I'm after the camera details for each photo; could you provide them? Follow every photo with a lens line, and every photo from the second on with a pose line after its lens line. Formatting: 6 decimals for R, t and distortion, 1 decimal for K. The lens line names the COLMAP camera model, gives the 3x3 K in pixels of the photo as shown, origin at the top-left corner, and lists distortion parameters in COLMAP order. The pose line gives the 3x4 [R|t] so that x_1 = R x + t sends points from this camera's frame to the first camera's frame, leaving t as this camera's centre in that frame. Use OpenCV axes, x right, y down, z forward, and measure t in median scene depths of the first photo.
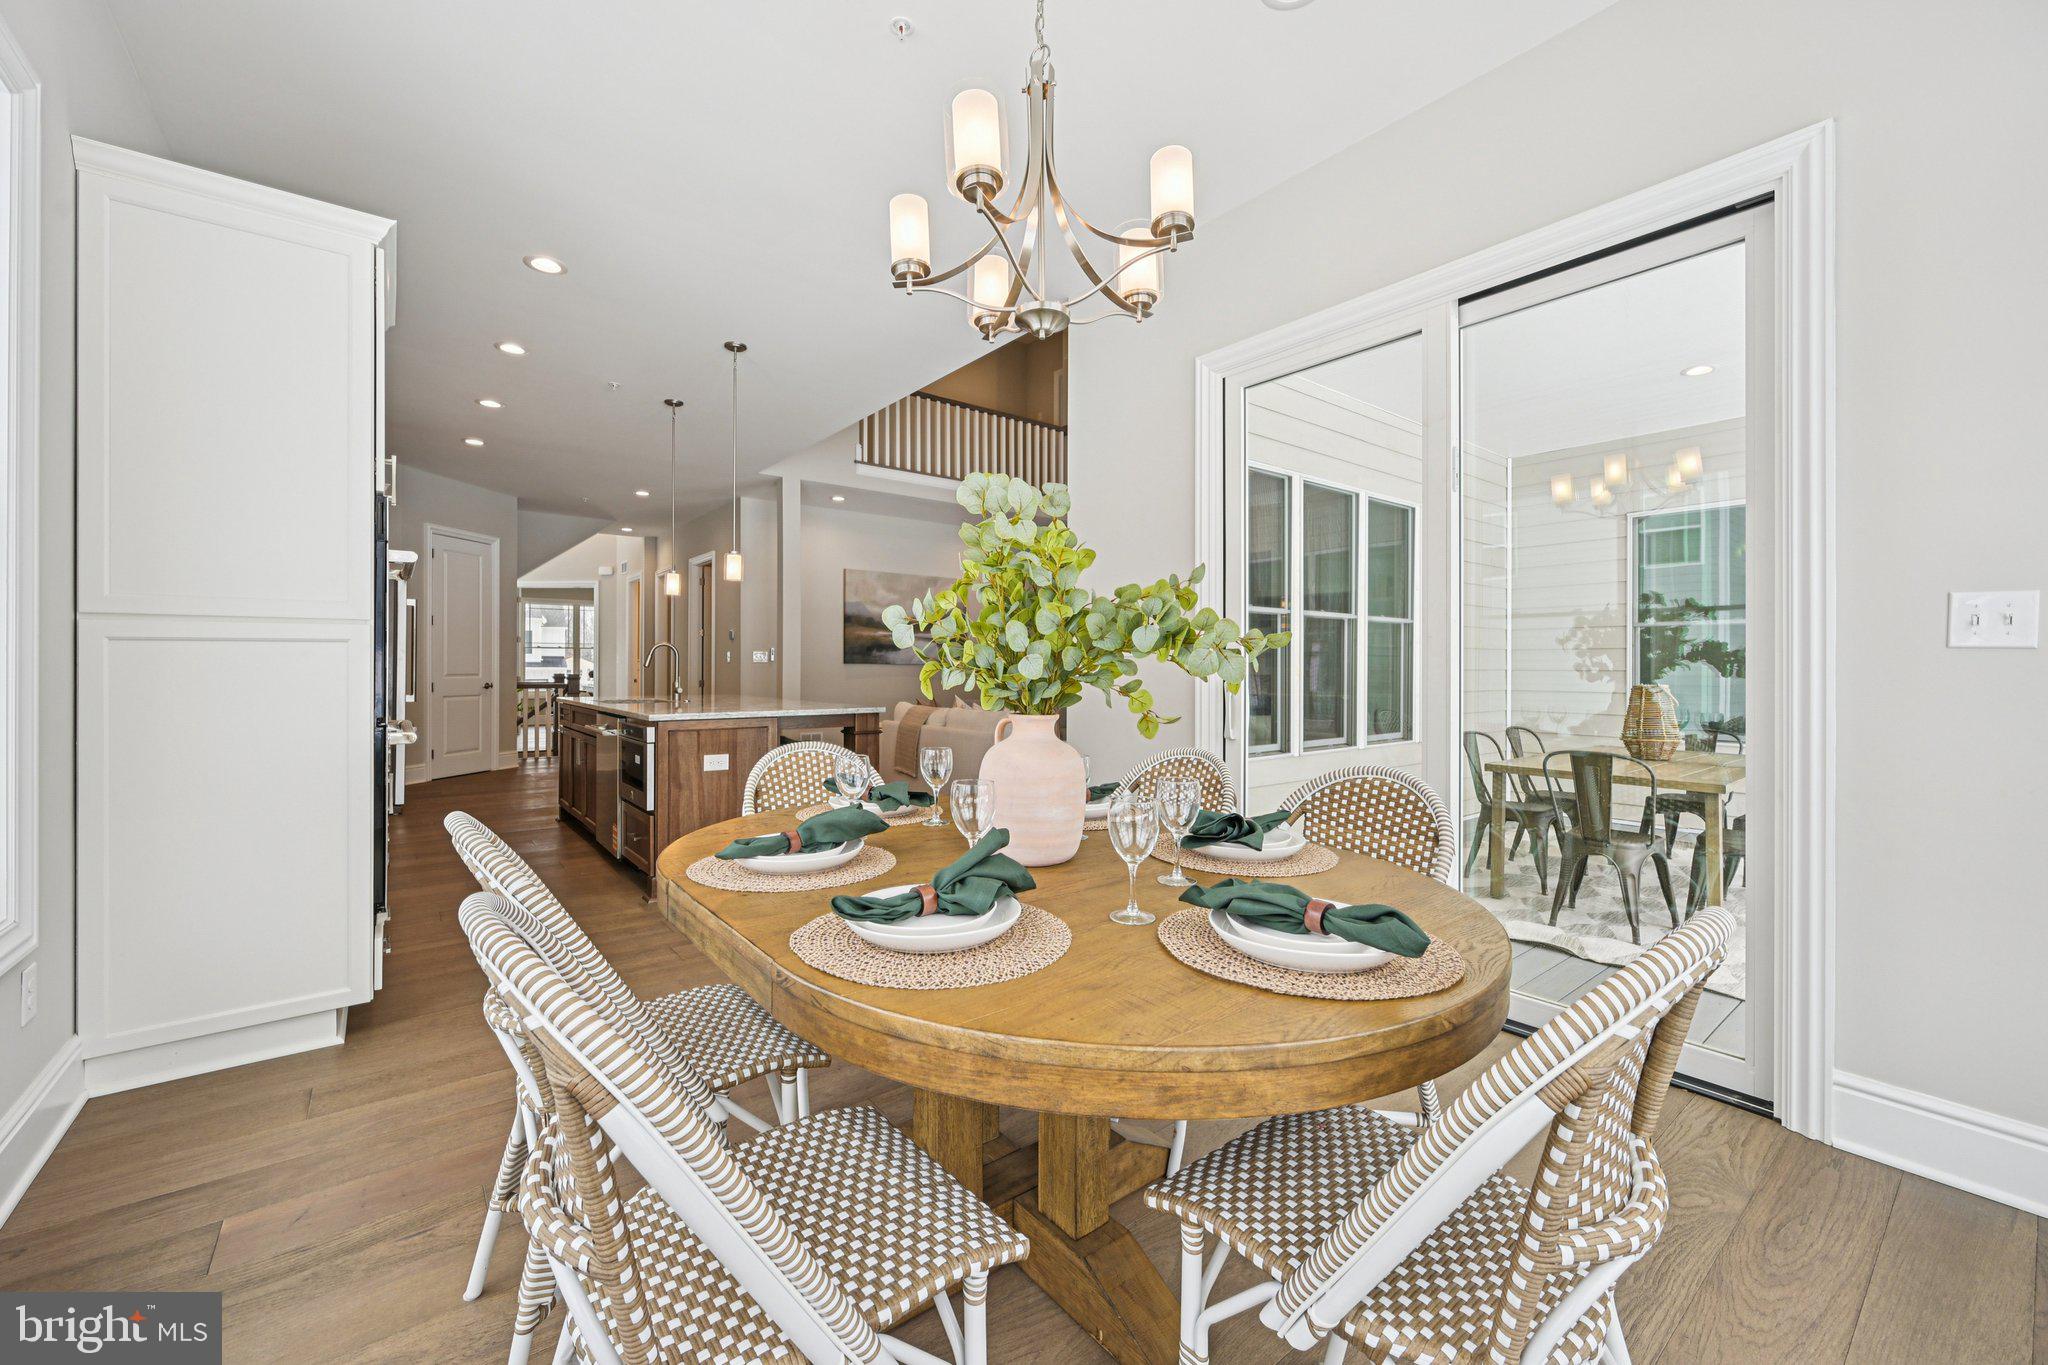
lens RADIAL K [[810.2, 0, 1017.6], [0, 810.2, 664.2], [0, 0, 1]] dist [-0.001404, 0.000149]
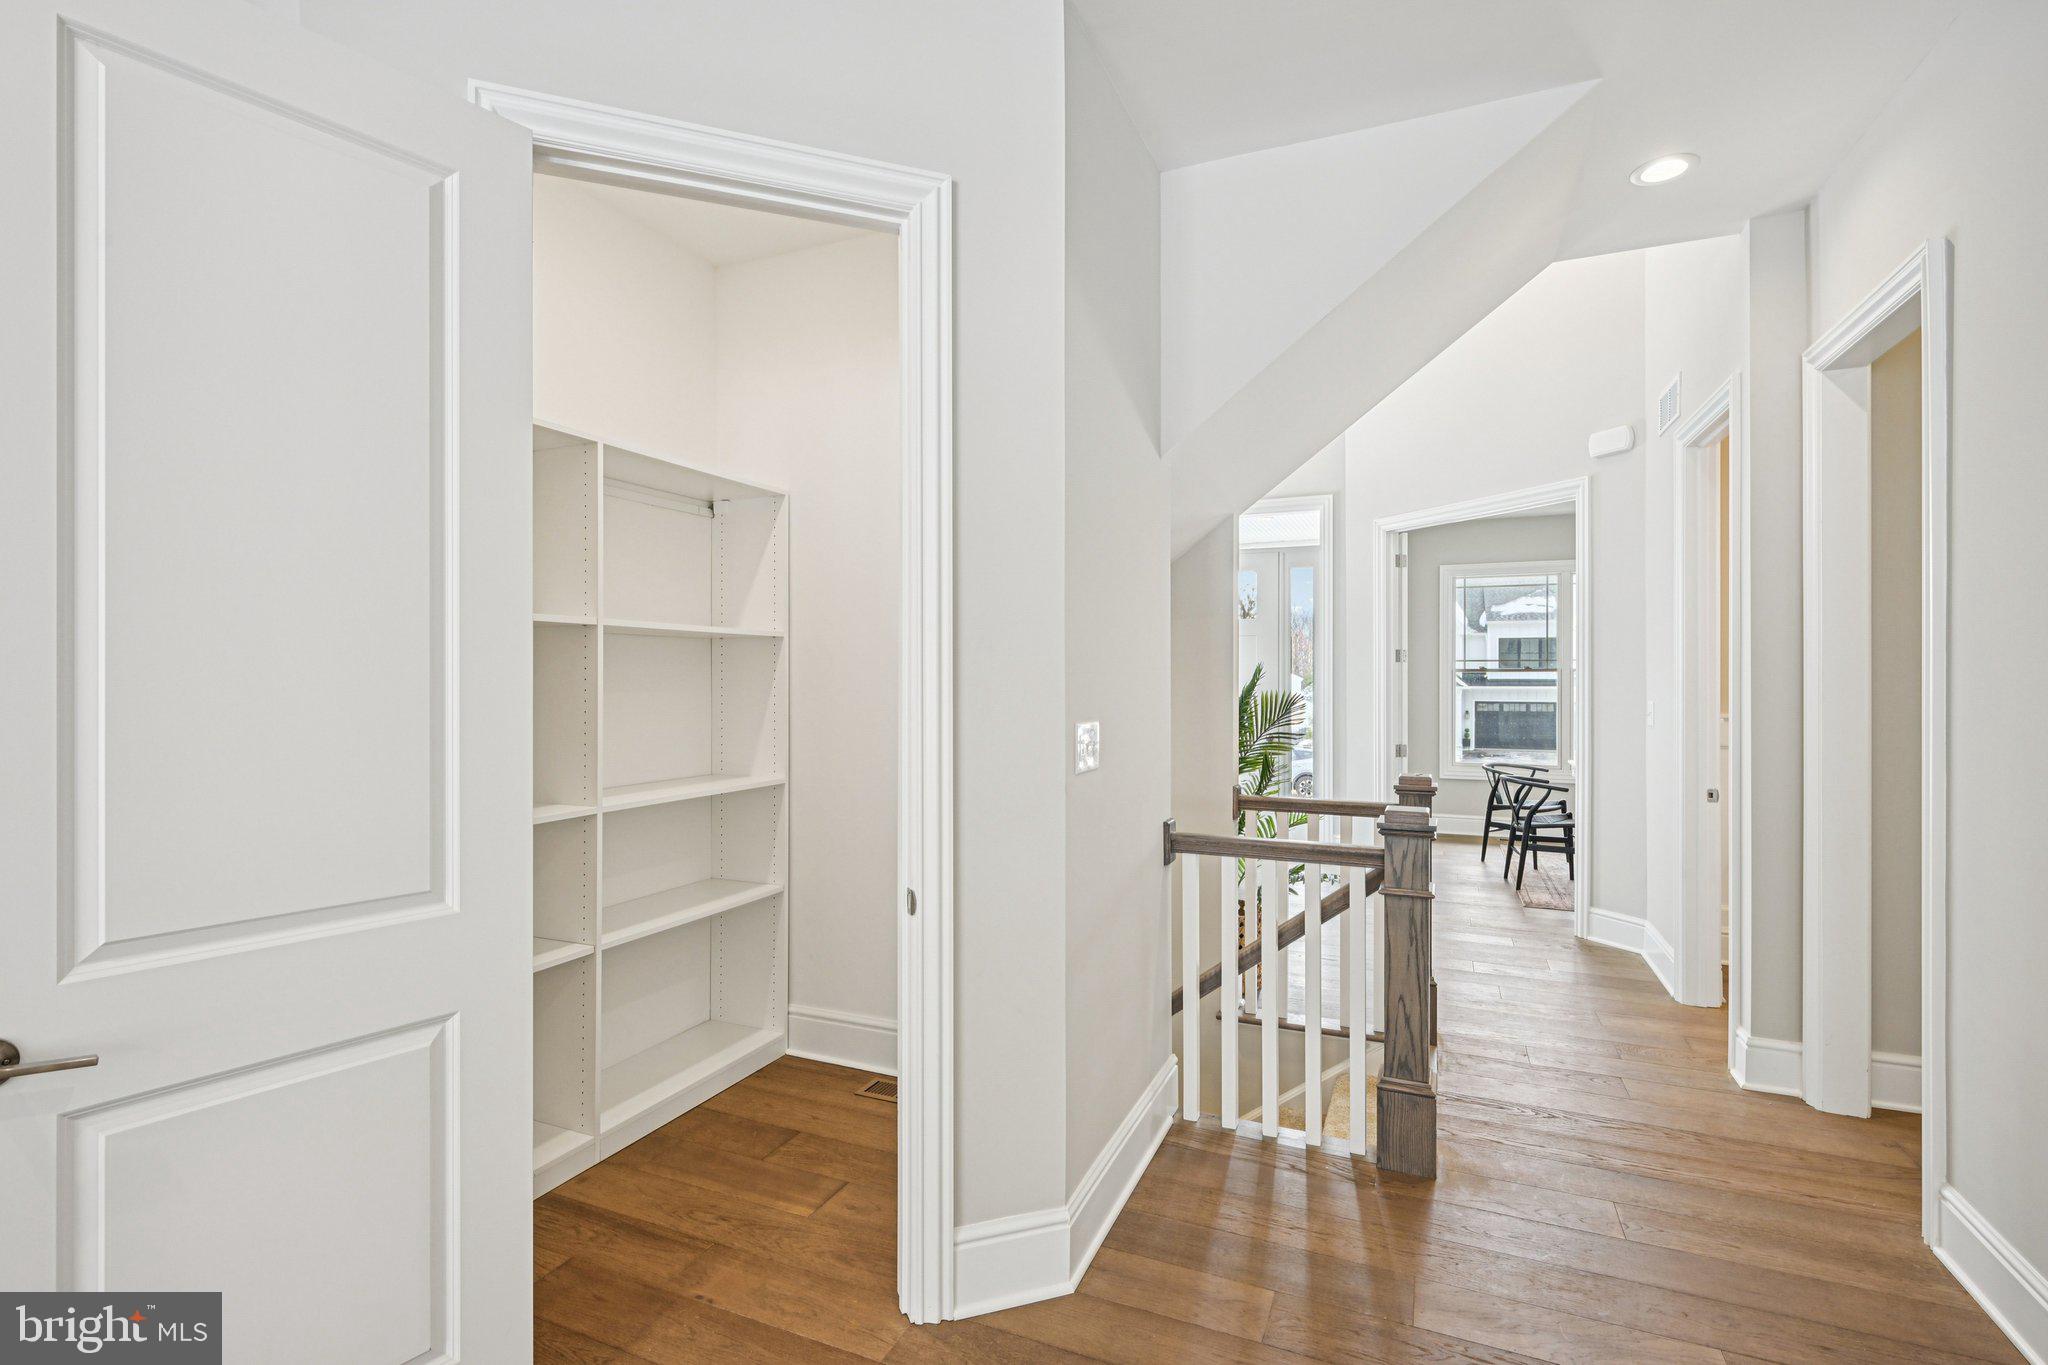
lens RADIAL K [[970.5, 0, 1016.6], [0, 970.5, 683.6], [0, 0, 1]] dist [-0.004030, -0.000428]
pose [[0.482311, 0.003341, -0.875994, -0.427858], [0.002328, 0.999984, 0.005095, -0.029520], [0.875997, -0.004497, 0.482295, 0.914087]]
